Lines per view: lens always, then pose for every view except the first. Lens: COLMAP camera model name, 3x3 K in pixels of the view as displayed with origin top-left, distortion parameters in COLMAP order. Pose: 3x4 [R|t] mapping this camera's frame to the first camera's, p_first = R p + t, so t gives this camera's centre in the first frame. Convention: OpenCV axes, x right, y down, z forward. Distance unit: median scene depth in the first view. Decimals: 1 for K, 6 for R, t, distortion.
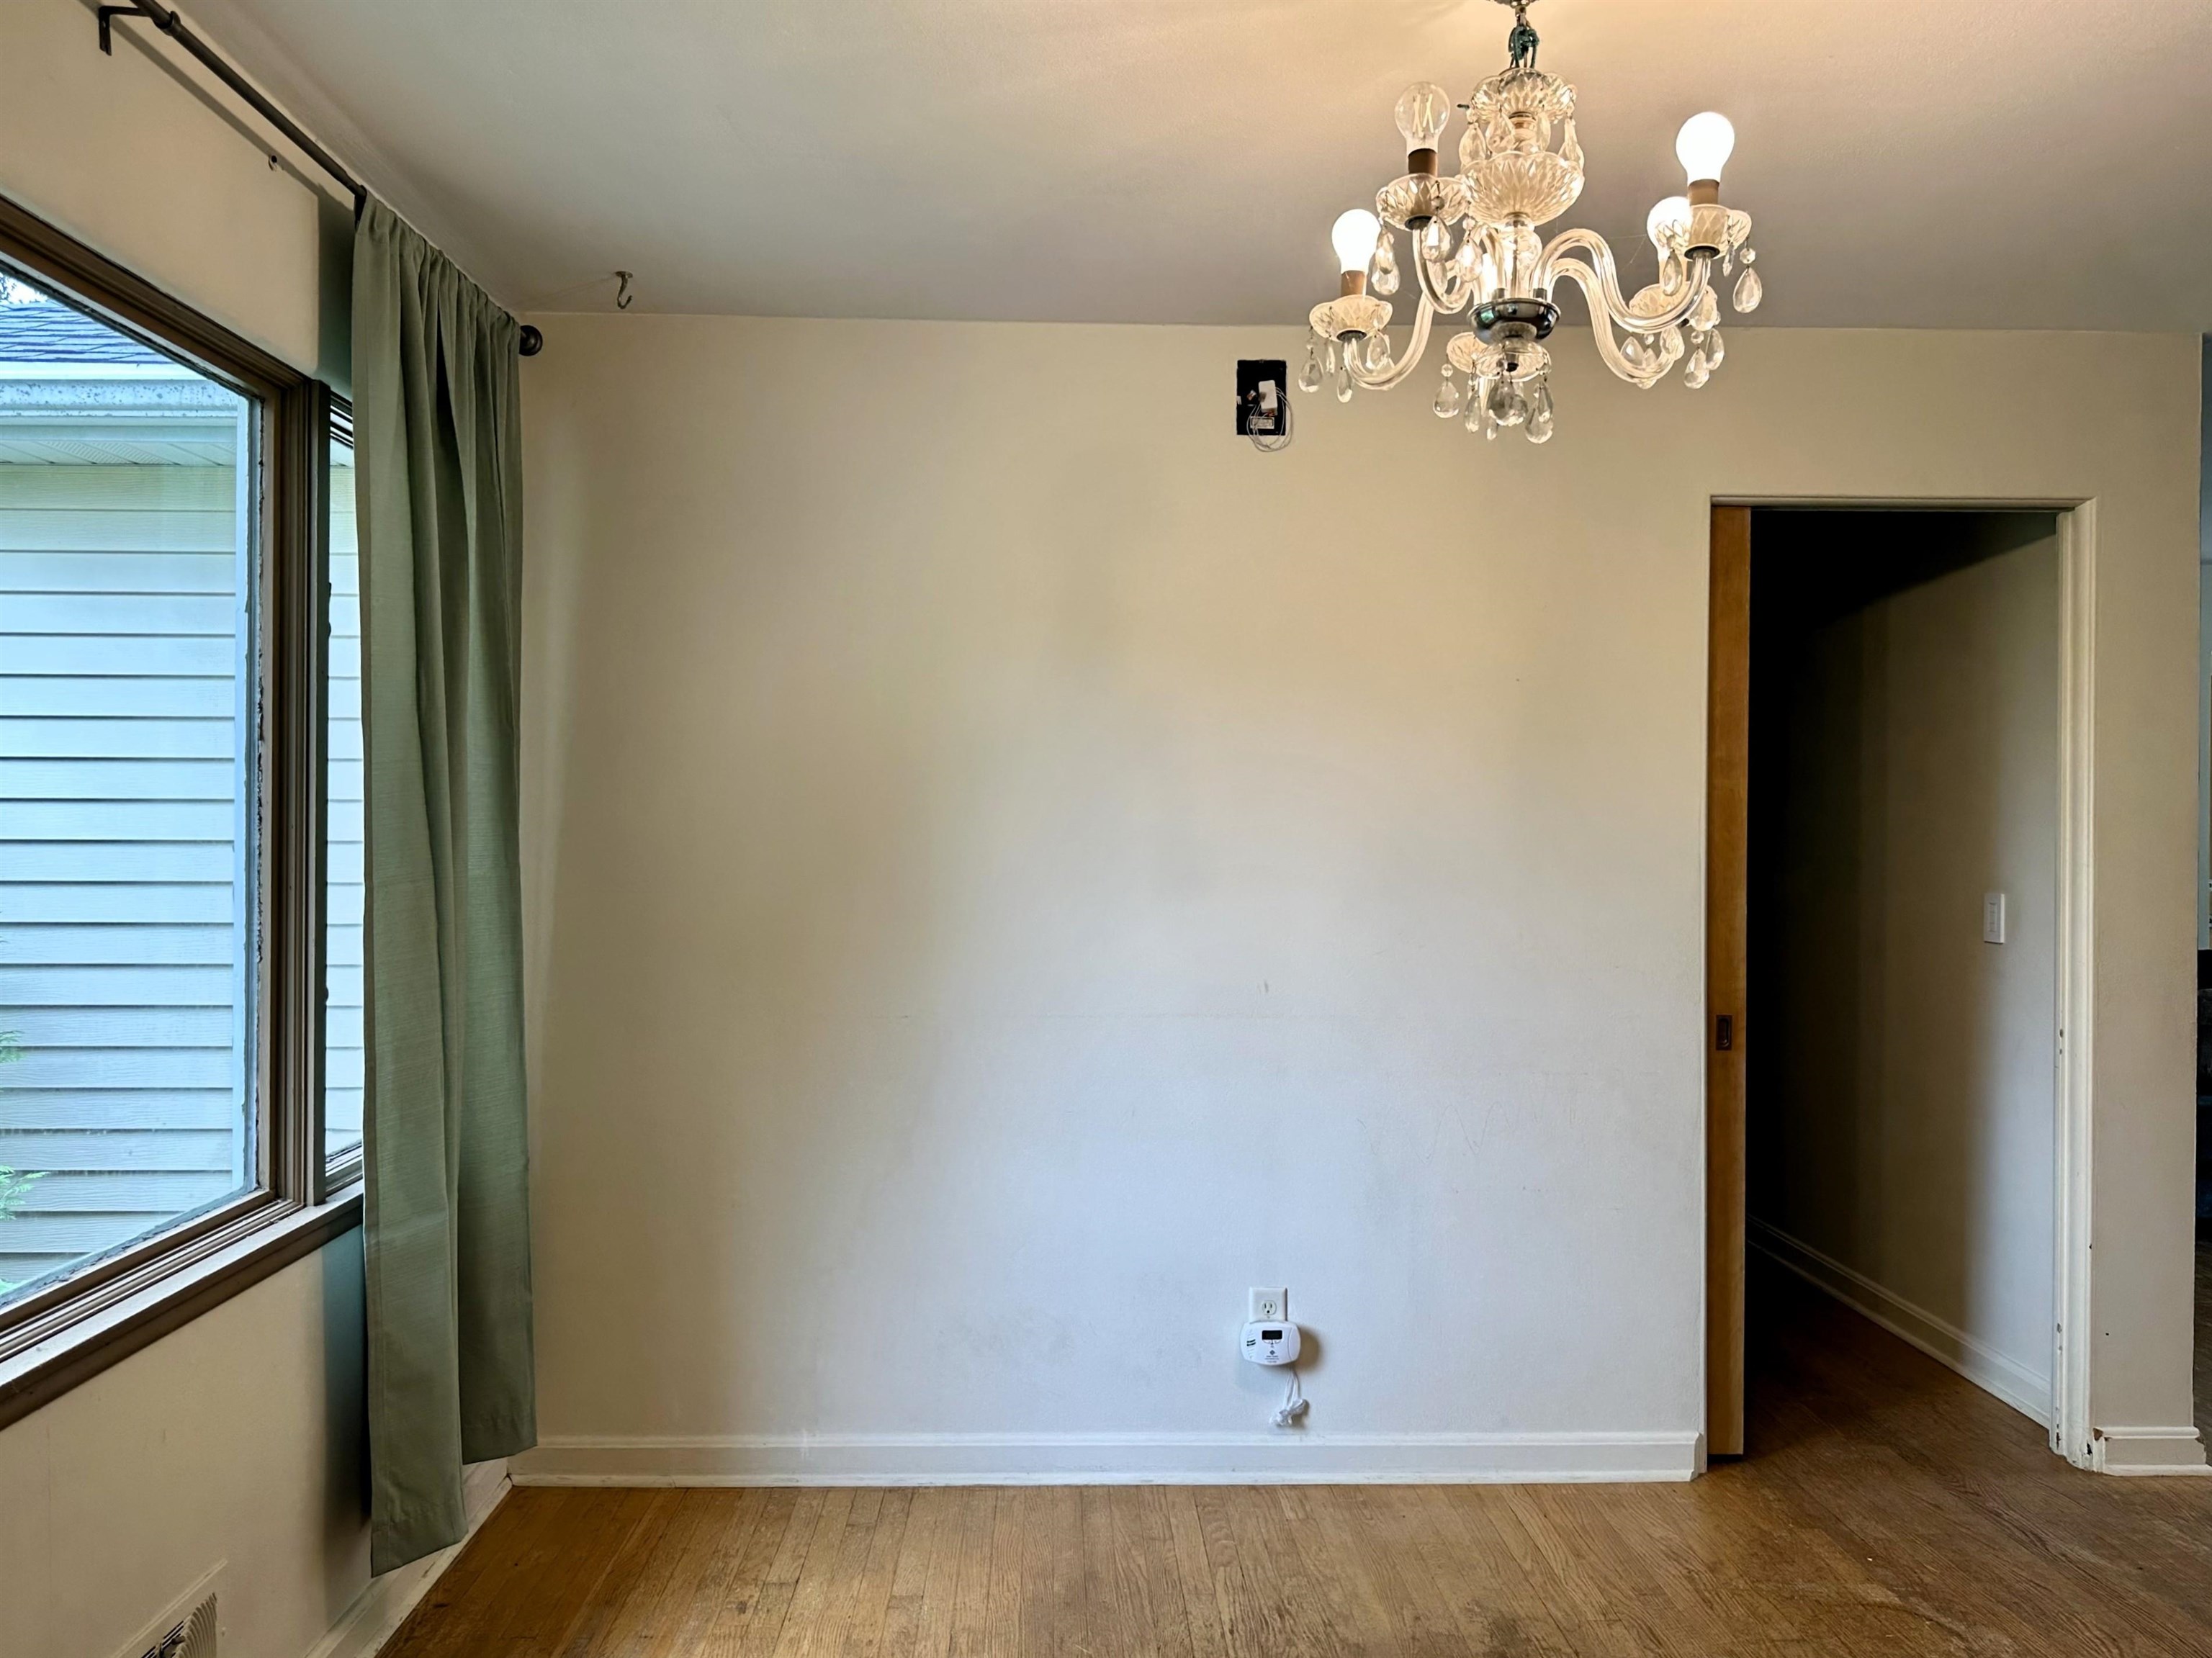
lens RADIAL K [[1558.4, 0, 1132.2], [0, 1558.4, 829.0], [0, 0, 1]] dist [0.090748, -0.144312]
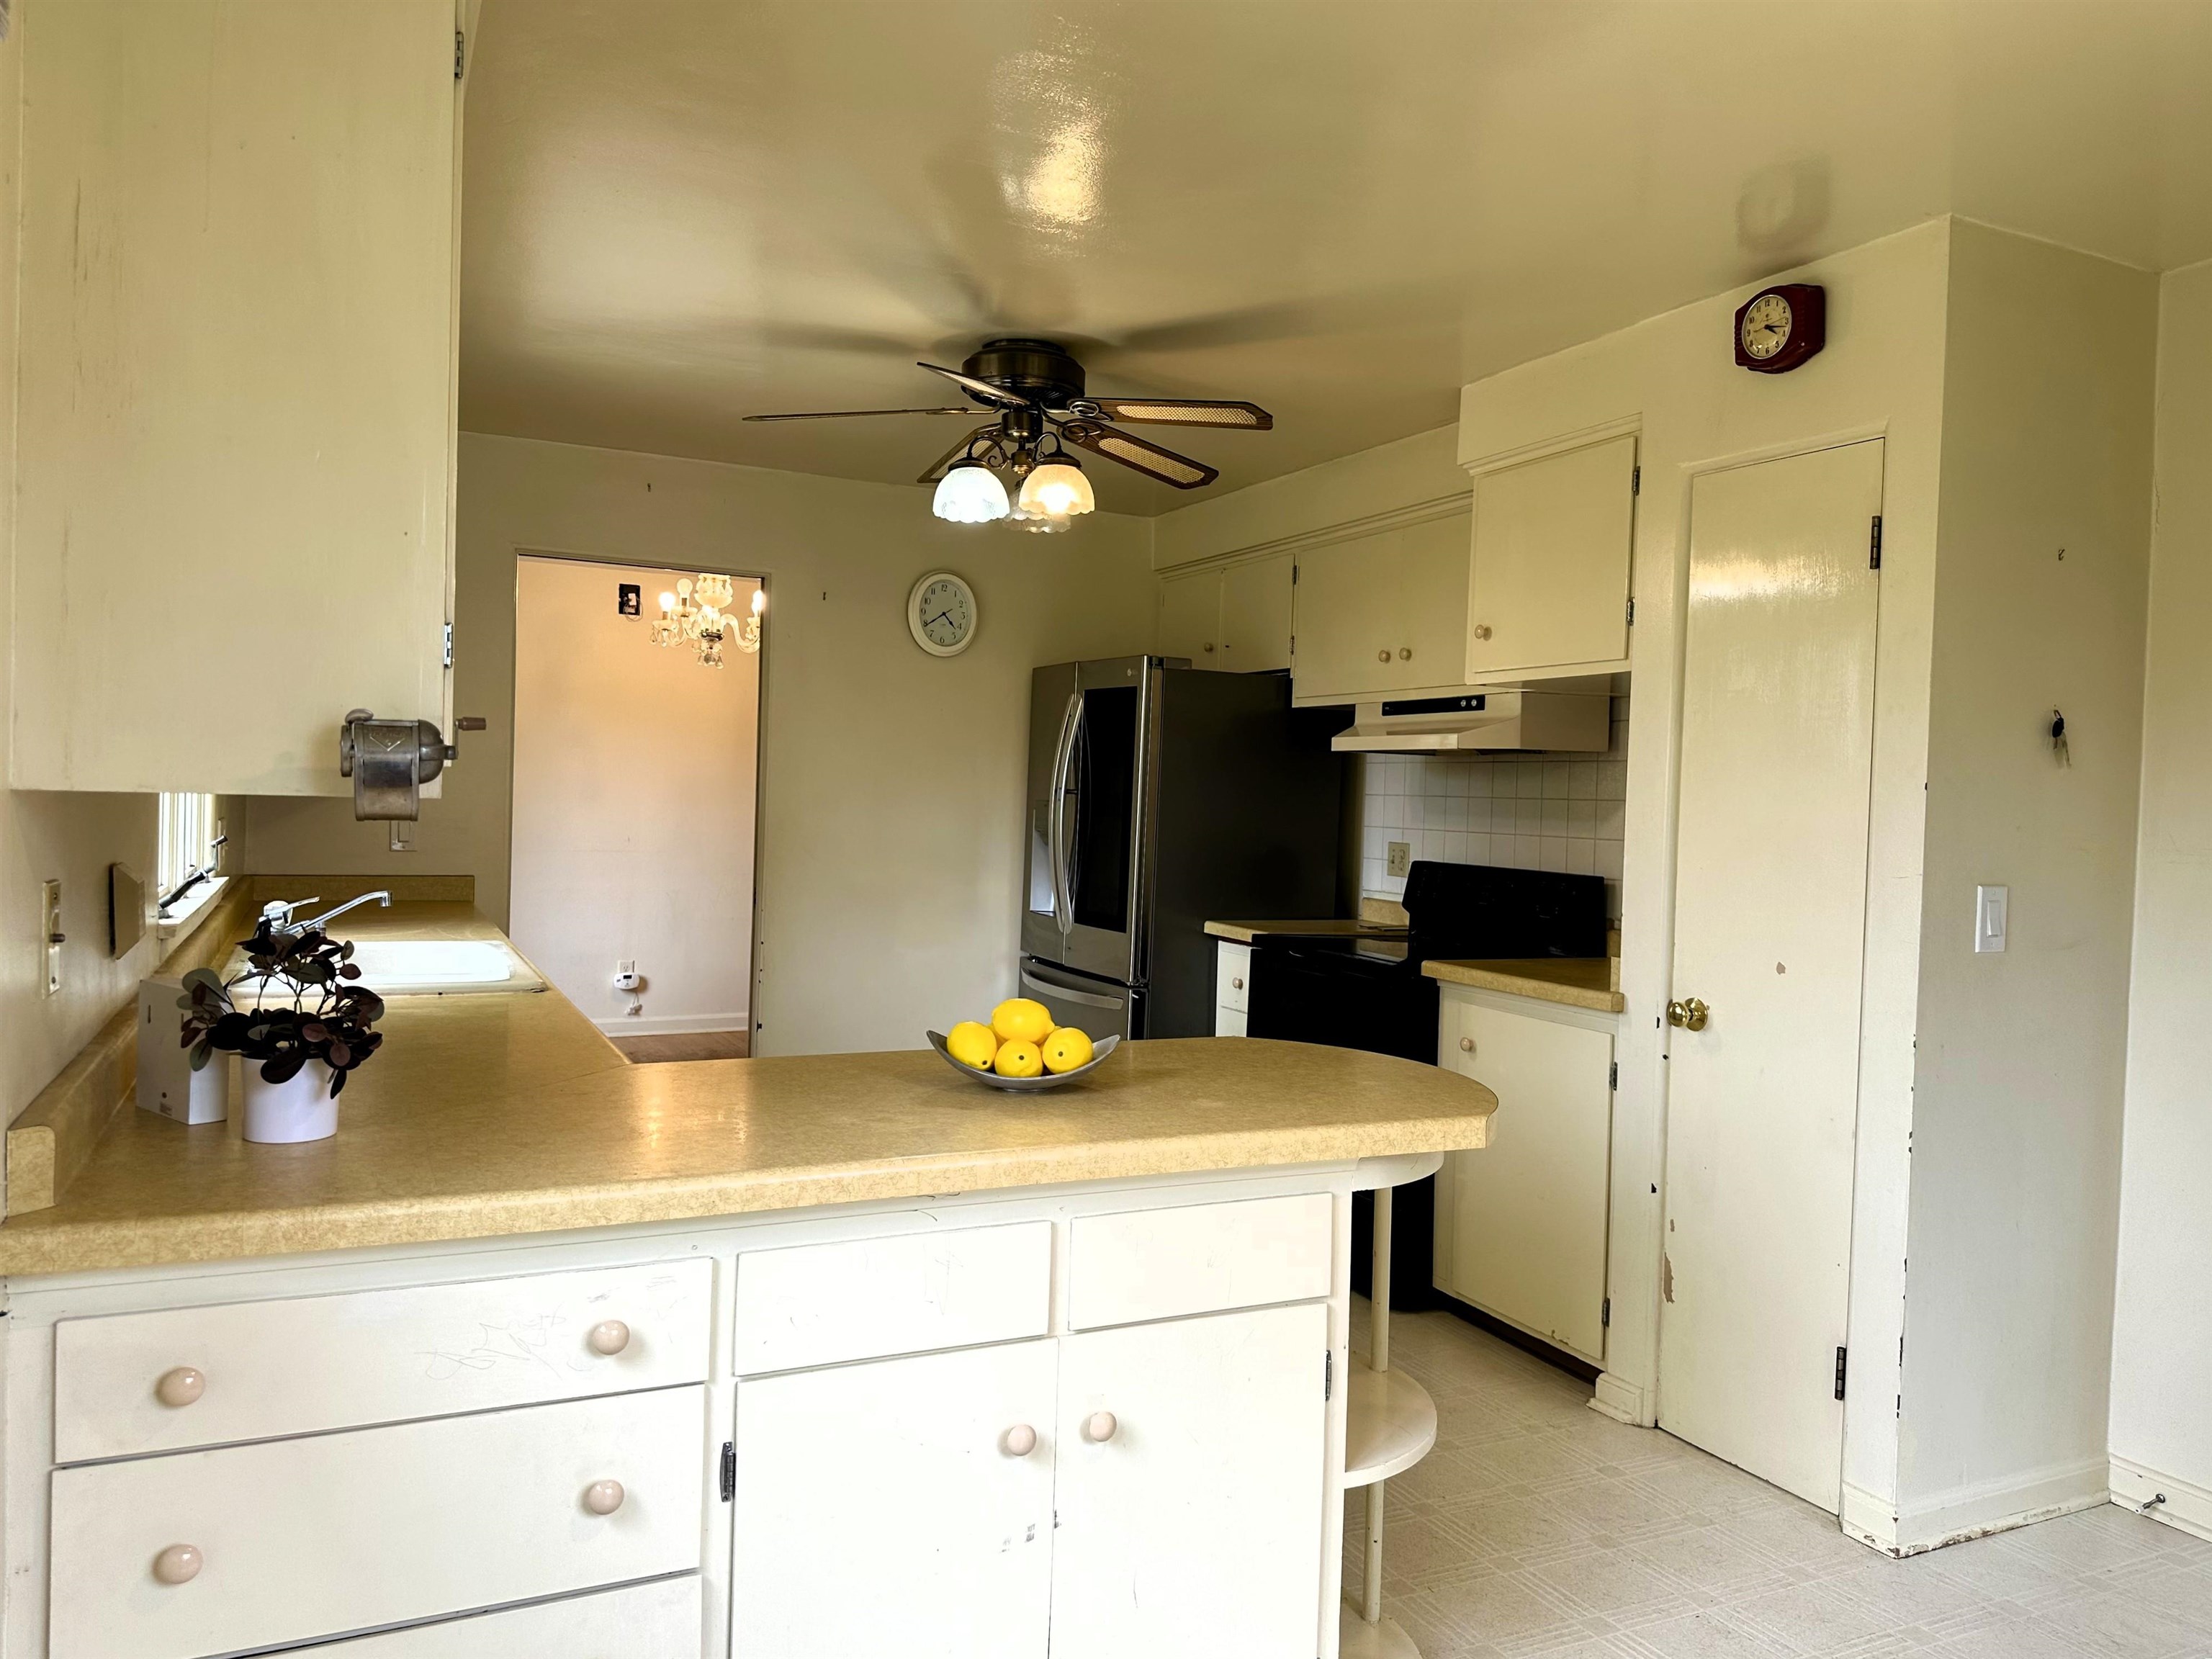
lens RADIAL K [[1542.2, 0, 1108.2], [0, 1542.2, 824.4], [0, 0, 1]] dist [0.097248, -0.136930]
pose [[0.915932, 0.014427, 0.401074, -0.266328], [-0.026222, 0.999370, 0.023935, 0.000517], [-0.400475, -0.032440, 0.915733, -2.021513]]
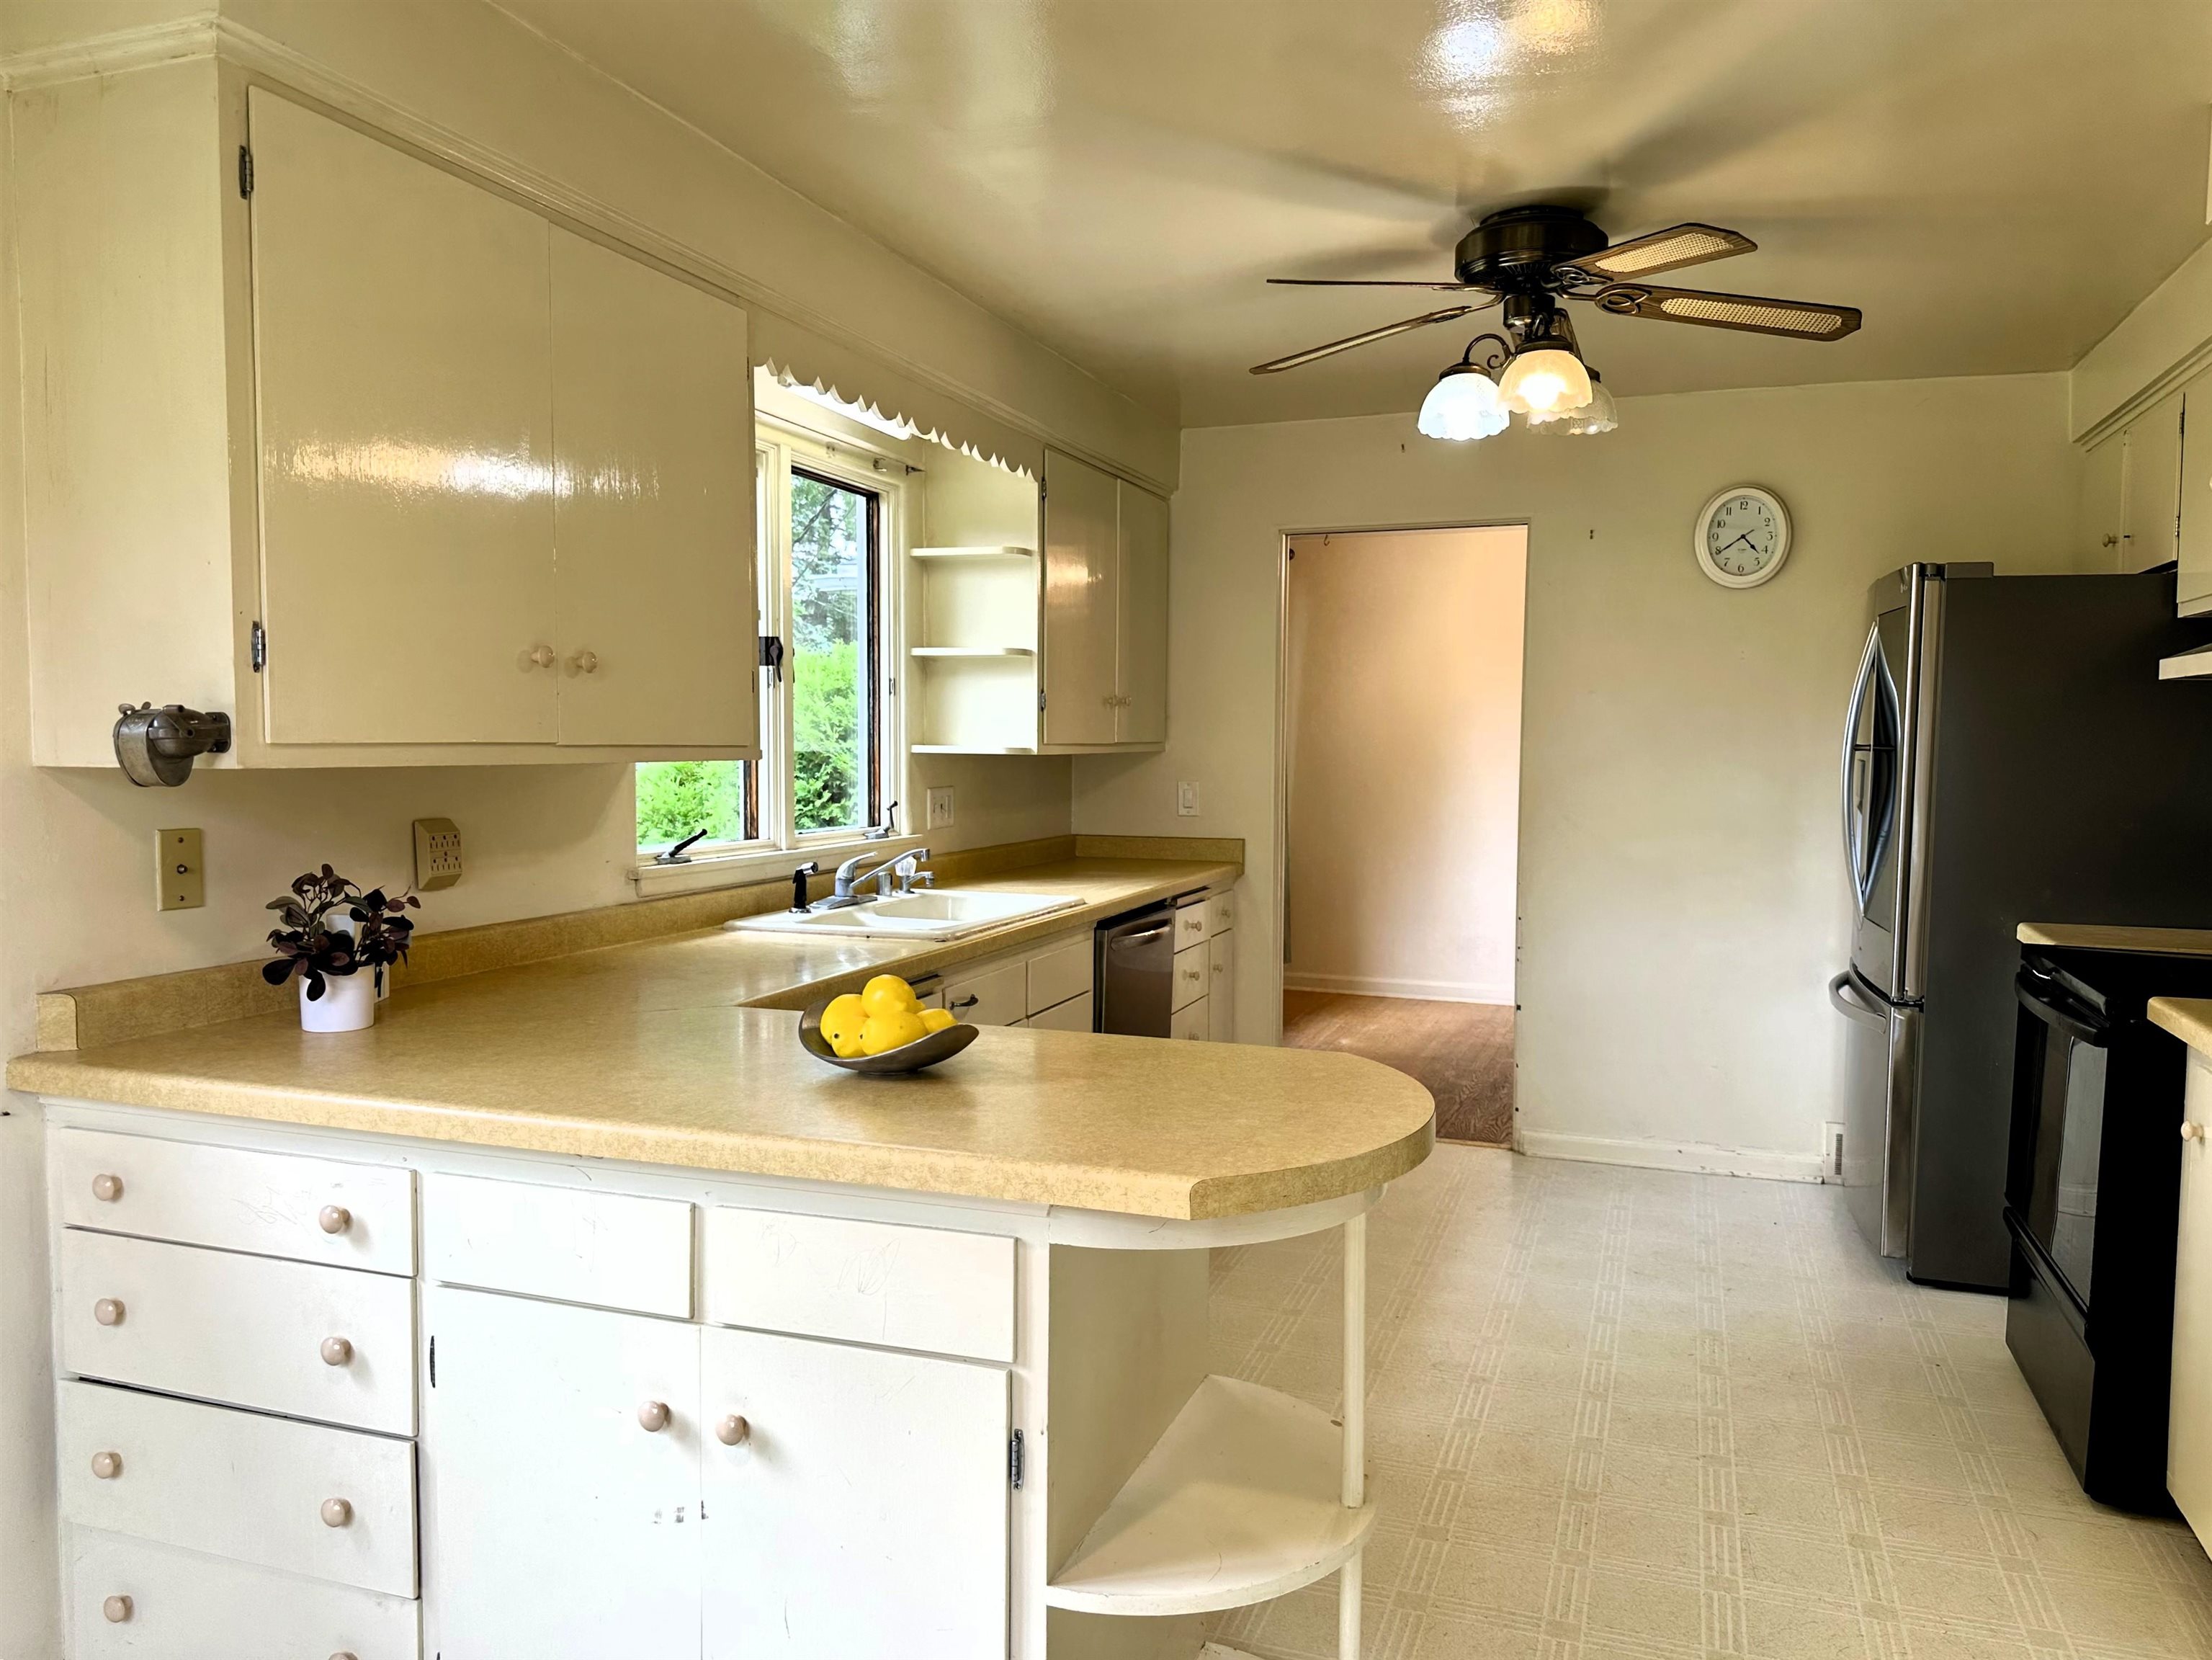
lens RADIAL K [[1565.4, 0, 1120.2], [0, 1565.4, 824.1], [0, 0, 1]] dist [0.112604, -0.168015]
pose [[0.930543, 0.020202, -0.365625, 0.413063], [0.000235, 0.998444, 0.055765, -0.005759], [0.366183, -0.051978, 0.929090, -1.939453]]
